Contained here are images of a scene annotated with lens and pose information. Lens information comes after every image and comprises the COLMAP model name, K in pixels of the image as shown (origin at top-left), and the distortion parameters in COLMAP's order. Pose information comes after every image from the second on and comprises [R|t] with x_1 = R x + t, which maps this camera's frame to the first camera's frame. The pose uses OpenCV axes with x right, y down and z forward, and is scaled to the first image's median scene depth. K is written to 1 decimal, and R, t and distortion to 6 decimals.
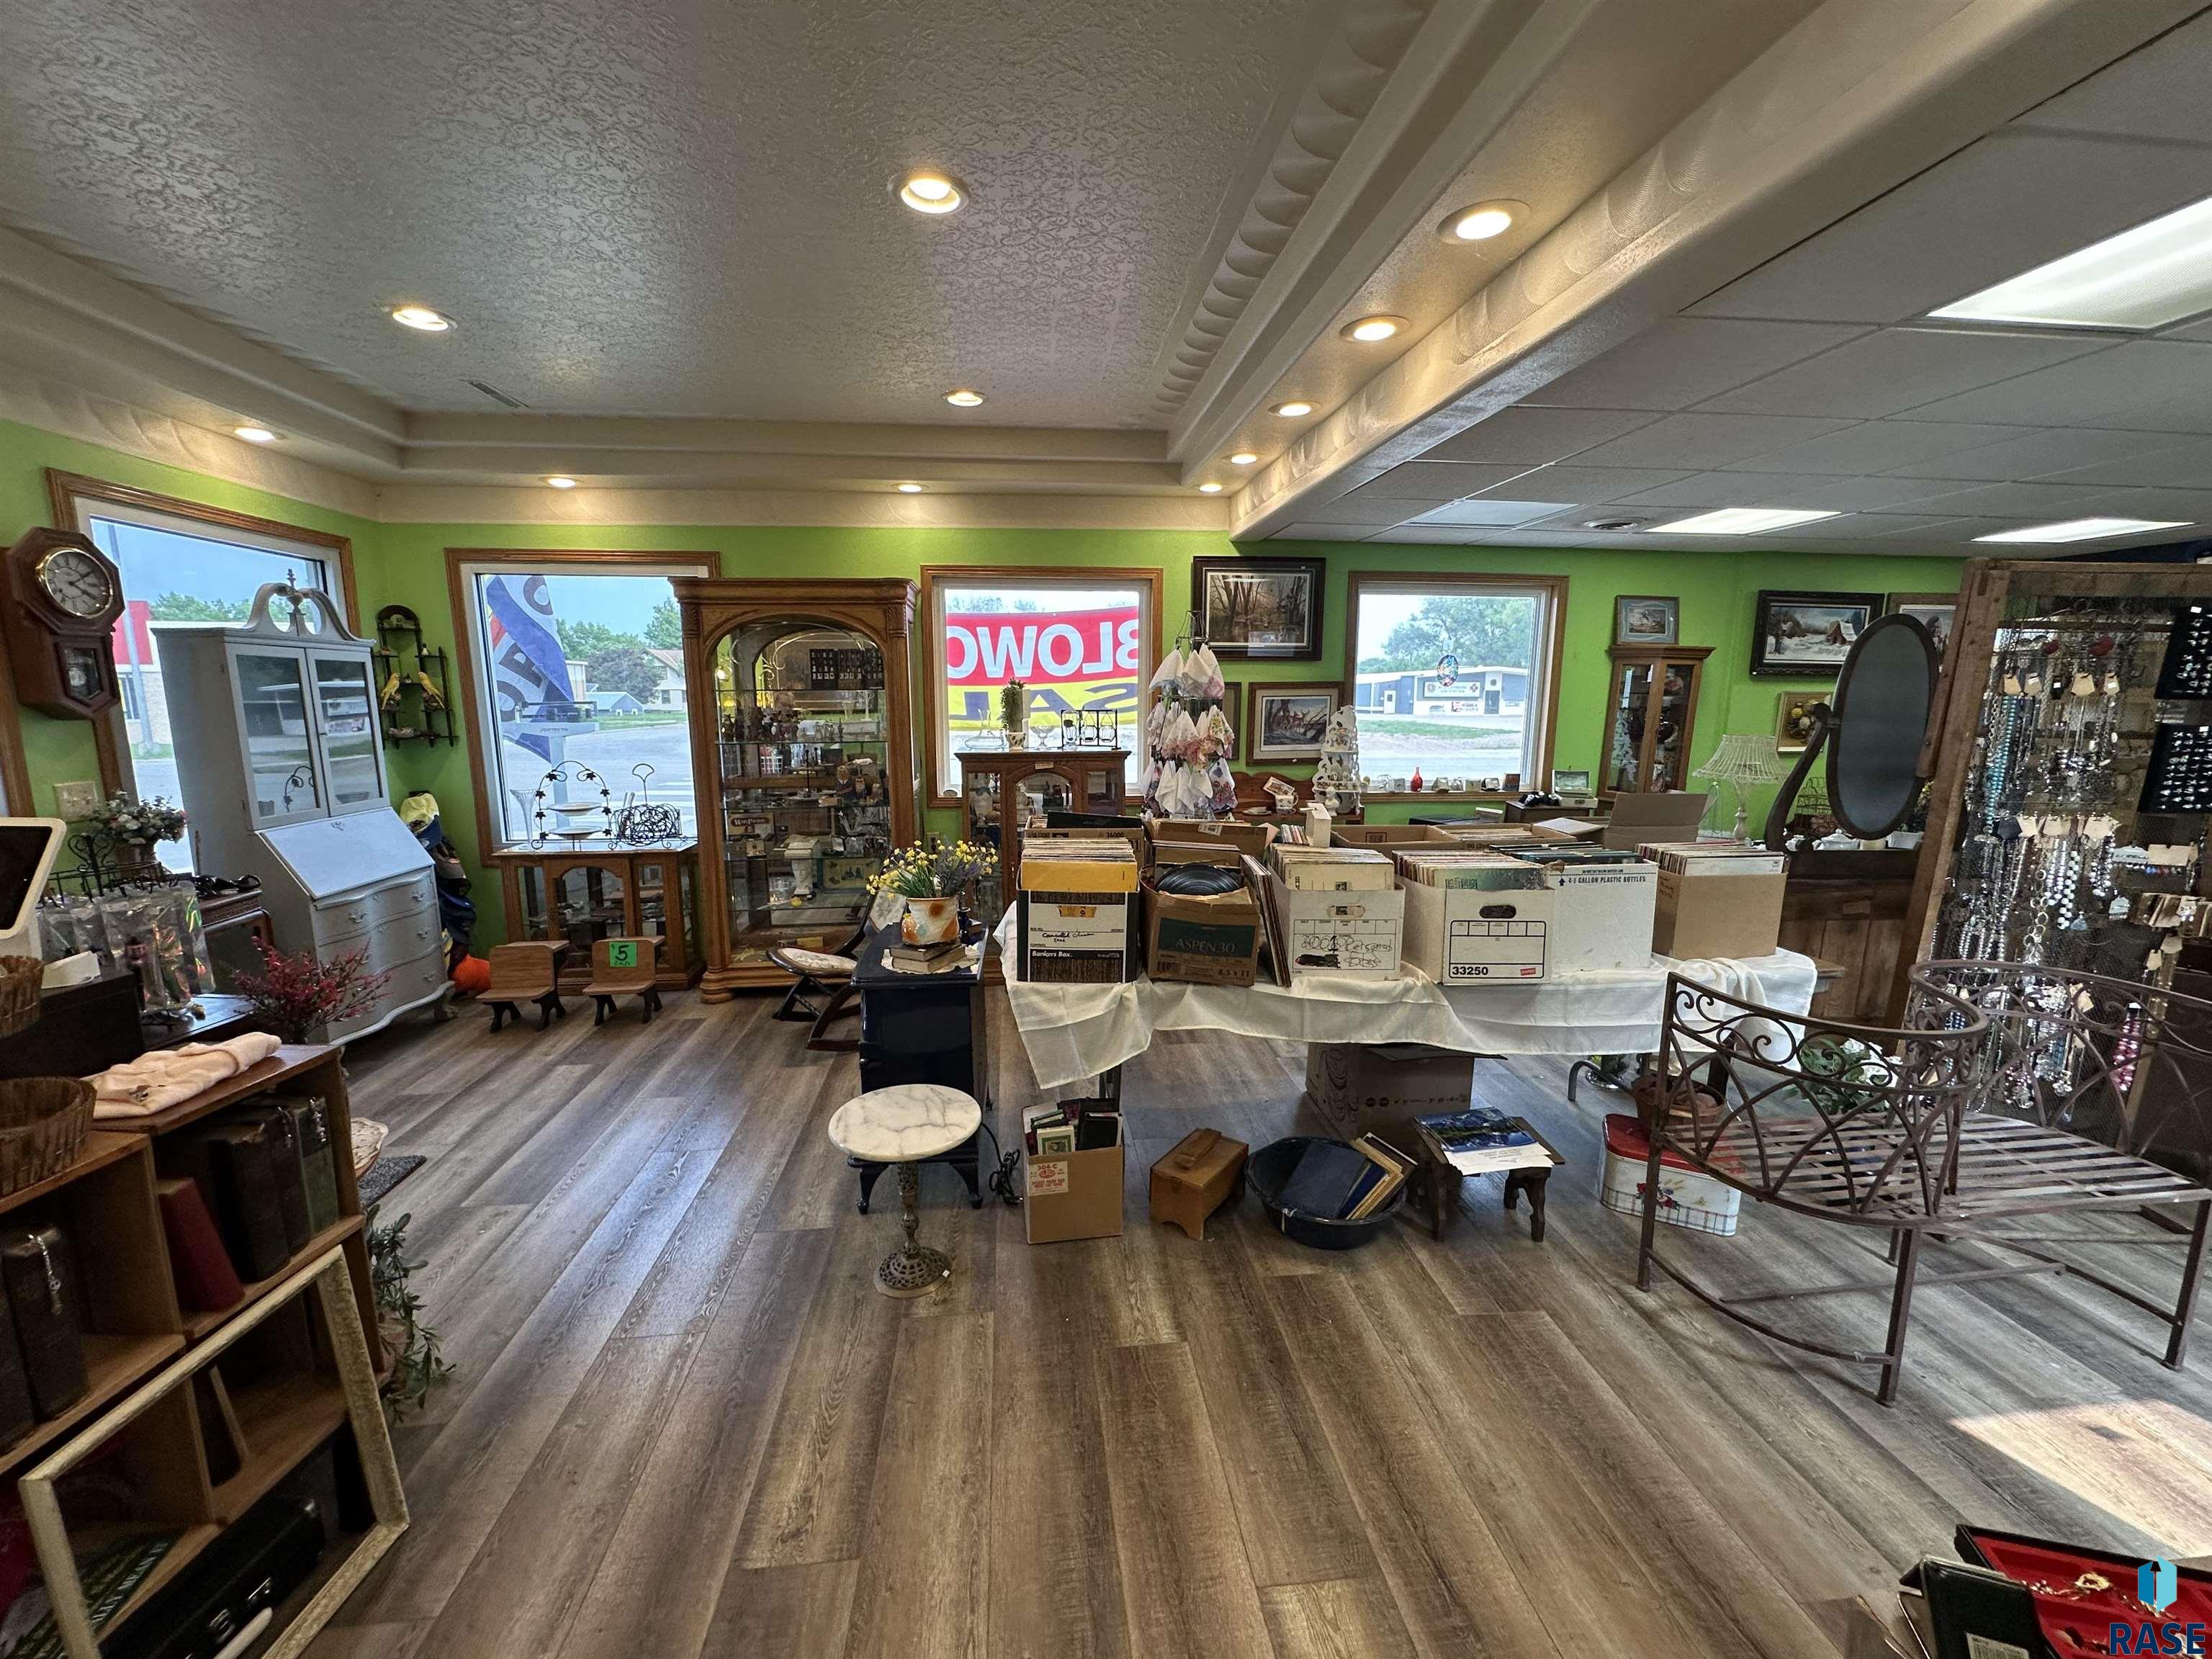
lens RADIAL K [[881.7, 0, 1107.1], [0, 881.7, 831.3], [0, 0, 1]] dist [-0.007896, 0.002105]
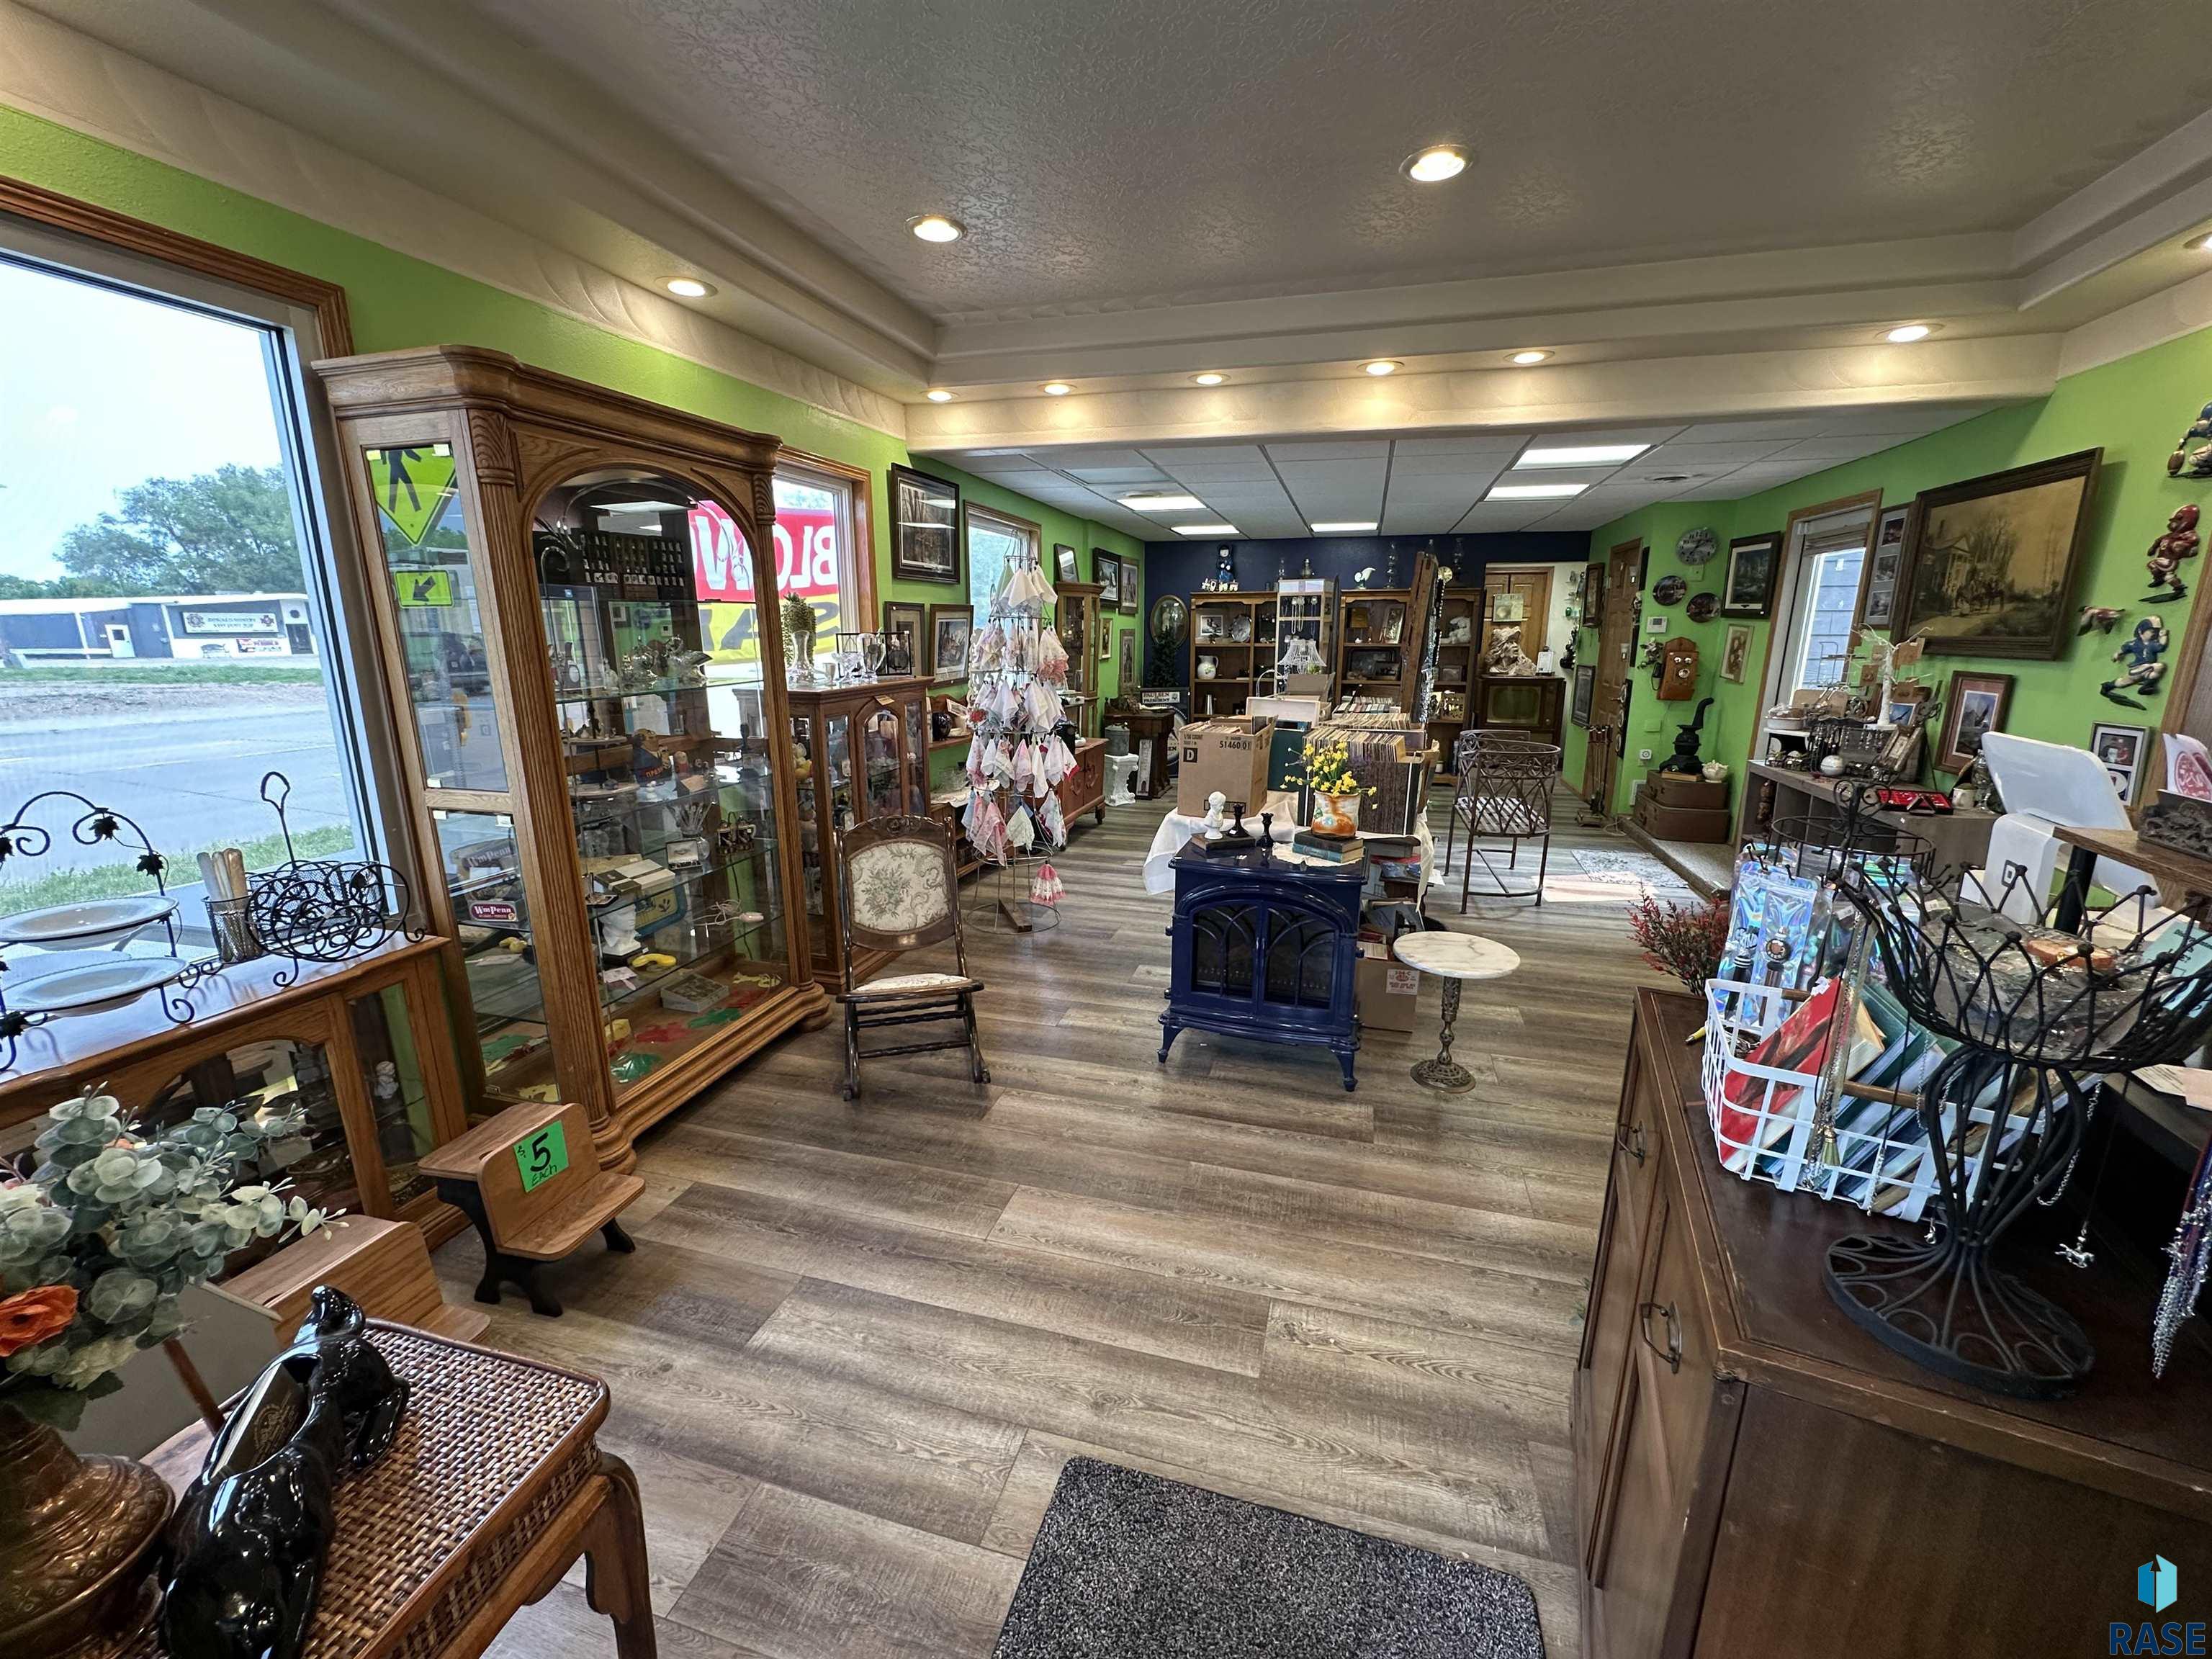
lens RADIAL K [[881.7, 0, 1105.3], [0, 881.7, 837.6], [0, 0, 1]] dist [-0.007896, 0.002105]
pose [[0.377845, -0.217599, 0.899935, -0.697788], [0.145768, 0.973849, 0.174270, -0.056741], [-0.914322, 0.065334, 0.399683, 0.435269]]
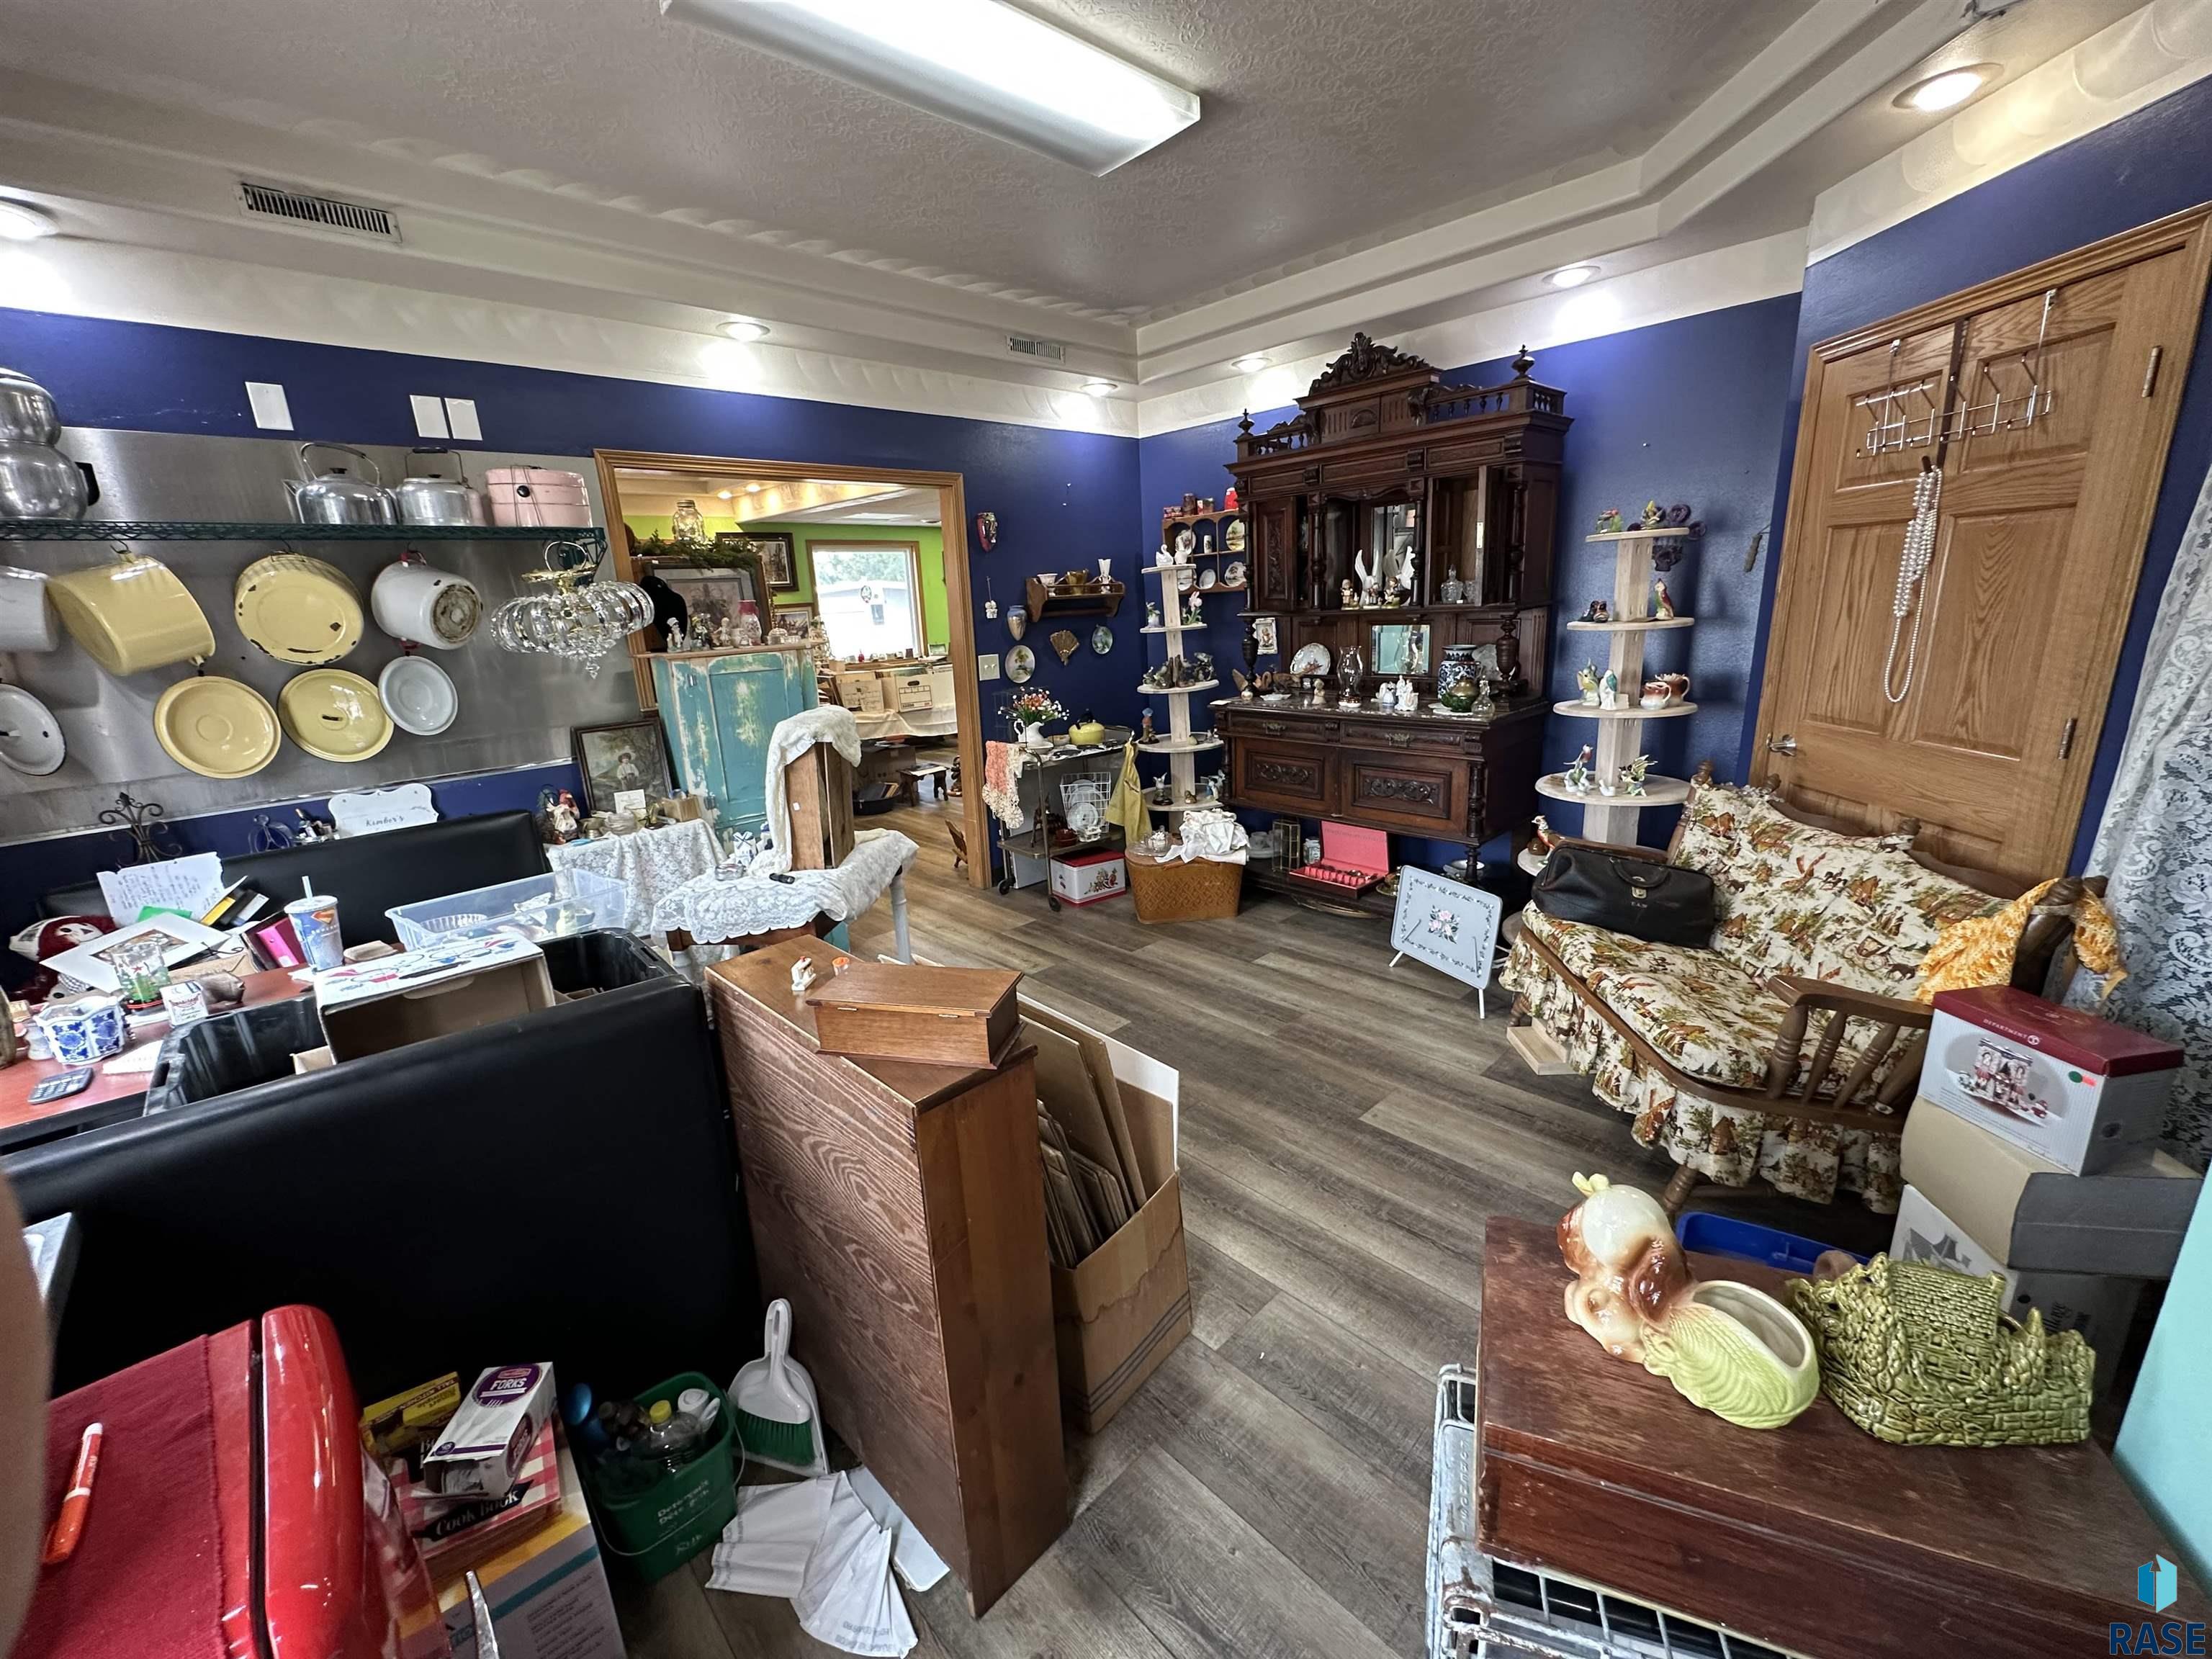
lens RADIAL K [[881.7, 0, 1107.1], [0, 881.7, 828.4], [0, 0, 1]] dist [-0.007896, 0.002105]
pose [[0.790435, -0.192030, 0.581667, -0.386887], [0.140034, 0.981092, 0.133602, 0.124053], [-0.596324, -0.024150, 0.802380, -0.799670]]
